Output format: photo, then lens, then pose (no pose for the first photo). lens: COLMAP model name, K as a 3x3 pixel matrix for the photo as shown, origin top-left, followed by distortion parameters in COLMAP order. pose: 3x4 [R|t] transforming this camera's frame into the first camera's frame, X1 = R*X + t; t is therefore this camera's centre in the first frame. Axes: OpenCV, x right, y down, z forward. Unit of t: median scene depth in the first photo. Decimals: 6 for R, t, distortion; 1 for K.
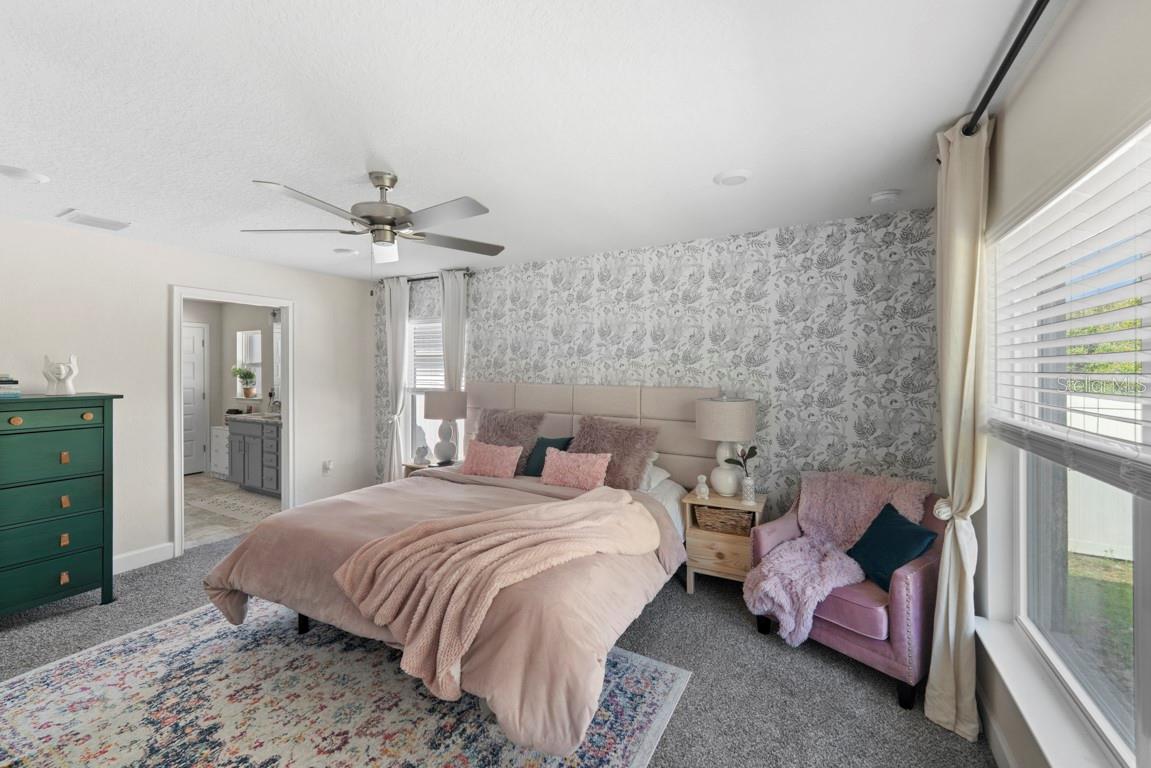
lens RADIAL K [[479.3, 0, 574.5], [0, 479.3, 373.4], [0, 0, 1]] dist [-0.003186, 0.000761]
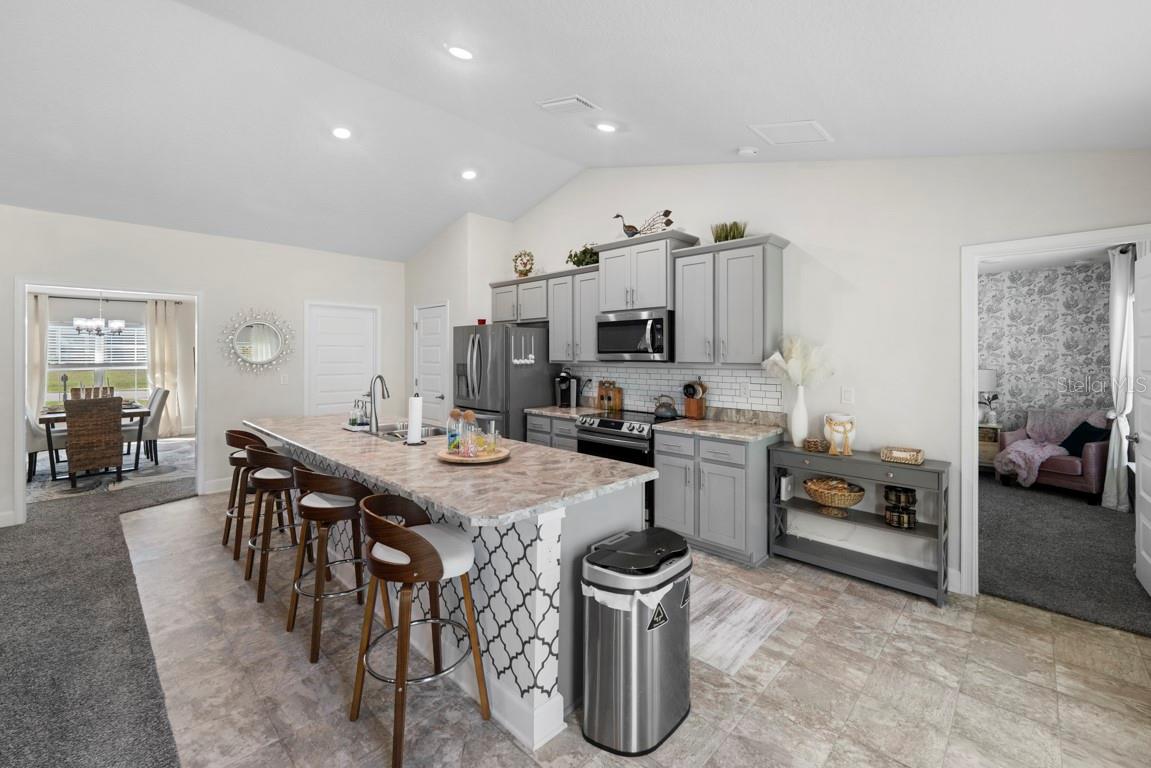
lens RADIAL K [[479.3, 0, 573.0], [0, 479.3, 364.5], [0, 0, 1]] dist [-0.003186, 0.000761]
pose [[0.963962, 0.002967, -0.266023, -0.722486], [-0.001590, 0.999984, 0.005389, 0.031866], [0.266034, -0.004771, 0.963952, -1.235857]]
